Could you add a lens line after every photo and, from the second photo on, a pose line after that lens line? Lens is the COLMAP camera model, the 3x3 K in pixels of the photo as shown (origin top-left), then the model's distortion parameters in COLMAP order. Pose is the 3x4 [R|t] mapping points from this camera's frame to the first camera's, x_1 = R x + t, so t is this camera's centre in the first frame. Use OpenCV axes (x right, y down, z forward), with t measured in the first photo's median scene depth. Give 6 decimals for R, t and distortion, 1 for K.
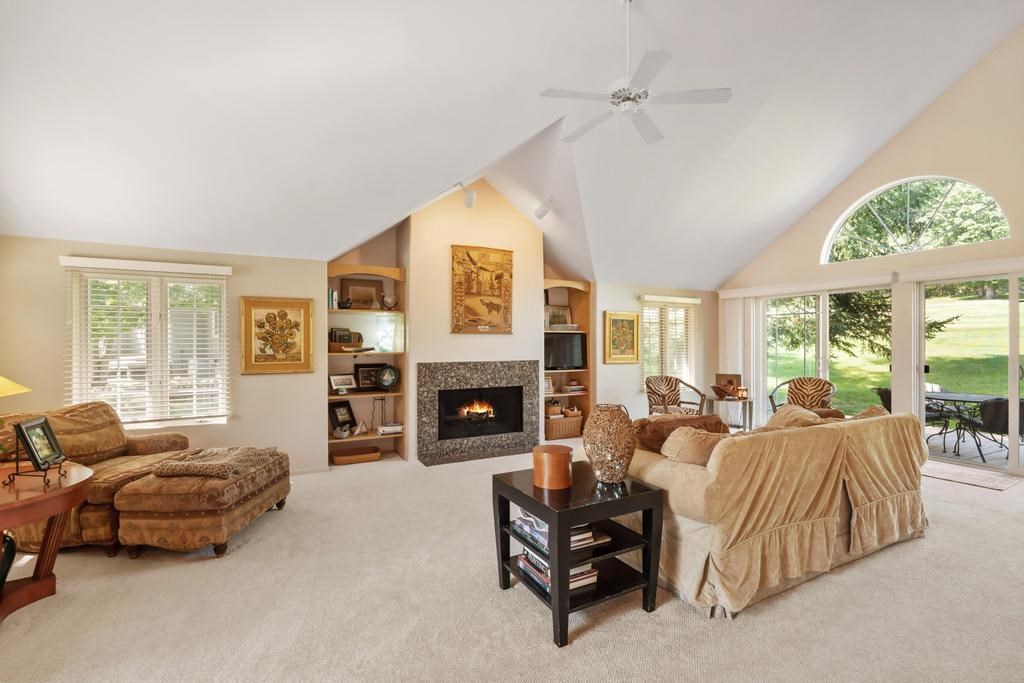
lens RADIAL K [[452.9, 0, 512.6], [0, 452.9, 346.2], [0, 0, 1]] dist [-0.002544, -0.000069]
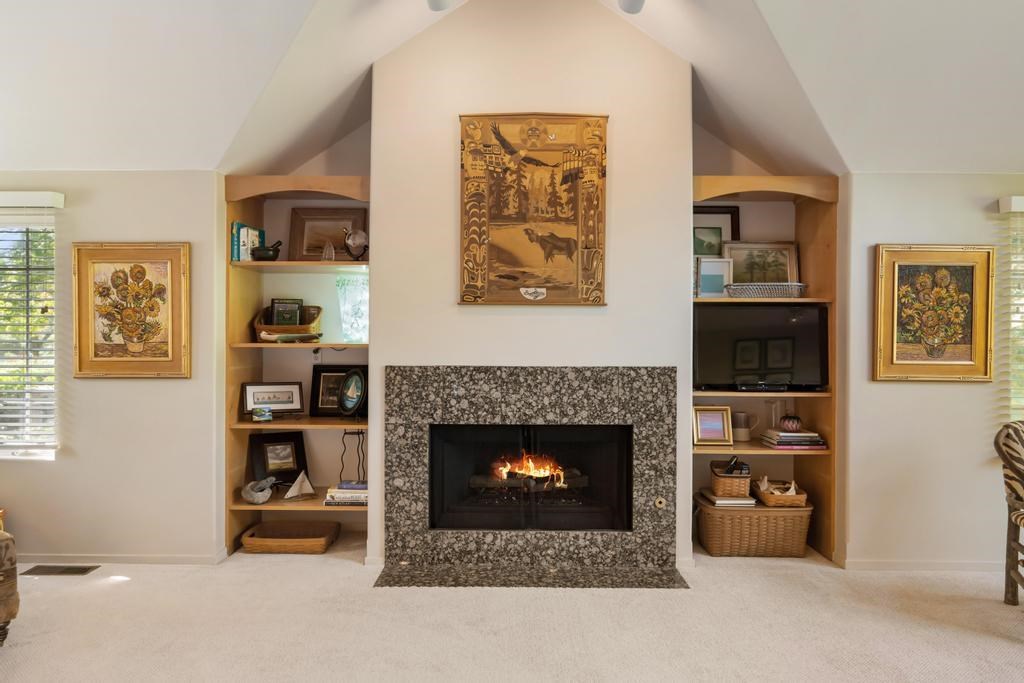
lens RADIAL K [[666.7, 0, 512.0], [0, 666.7, 341.5], [0, 0, 1]] dist [-0.001277, 0.000765]
pose [[0.881181, 0.009932, -0.472675, 0.234982], [-0.008145, 0.999950, 0.005828, 0.005234], [0.472709, -0.001285, 0.881217, 0.408355]]
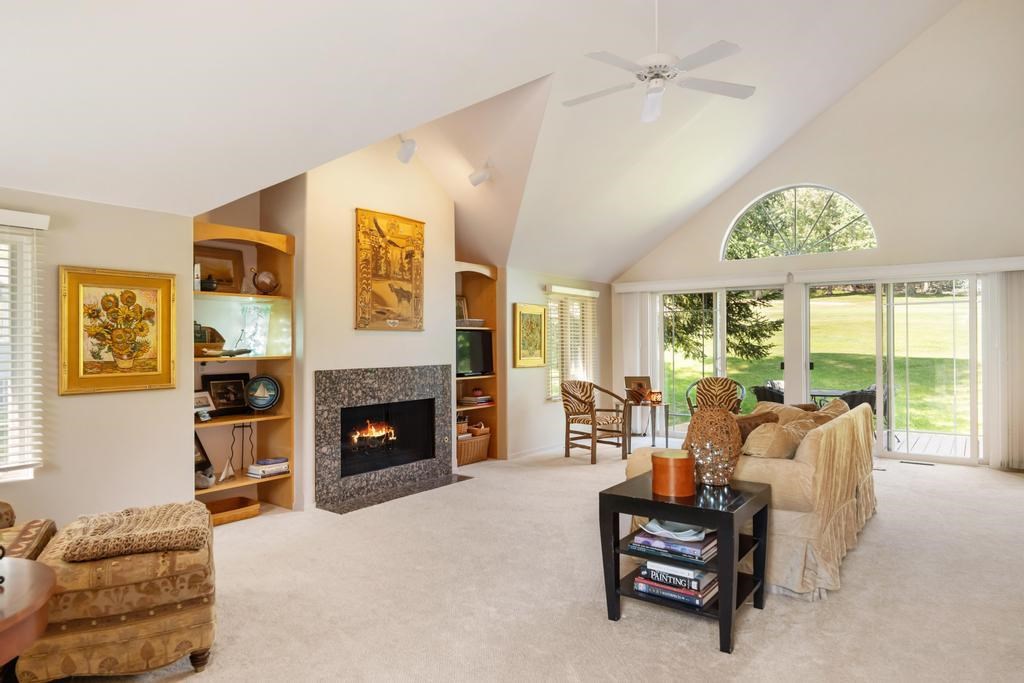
lens RADIAL K [[611.8, 0, 513.1], [0, 611.8, 344.1], [0, 0, 1]] dist [0.001587, 0.001019]
pose [[0.903132, -0.003299, 0.429351, -0.322403], [0.005864, 0.999972, -0.004650, 0.001533], [-0.429324, 0.006717, 0.903126, 0.003010]]
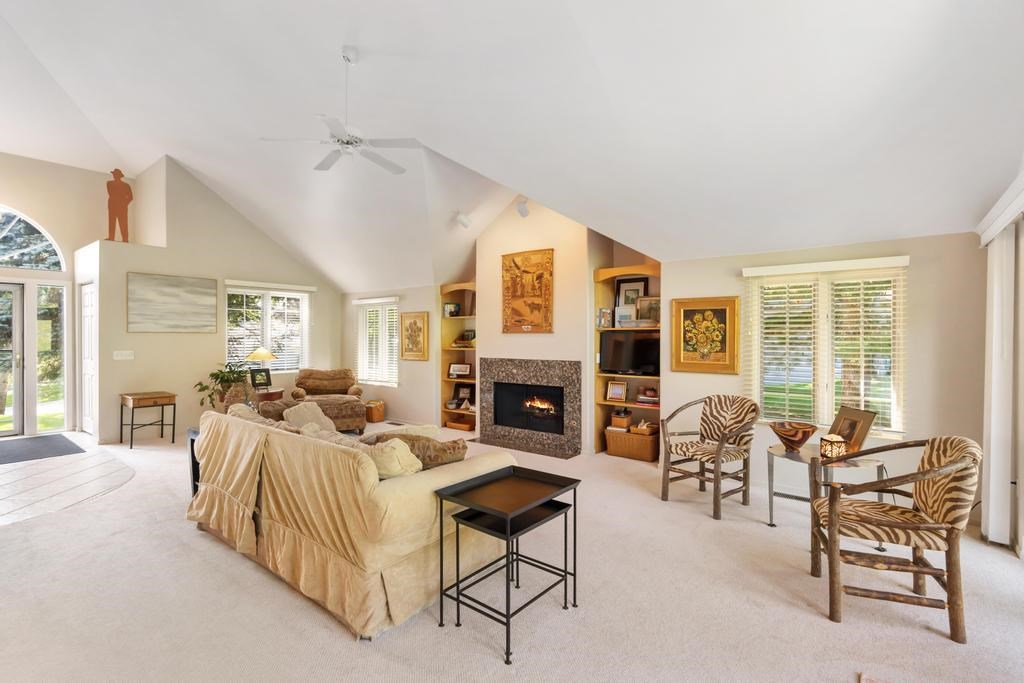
lens RADIAL K [[475.6, 0, 512.0], [0, 475.6, 341.5], [0, 0, 1]] dist [0.001217, 0.000277]
pose [[0.402776, 0.009058, -0.915254, 0.949627], [-0.006442, 0.999954, 0.007061, -0.015445], [0.915276, 0.003052, 0.402816, 0.528091]]
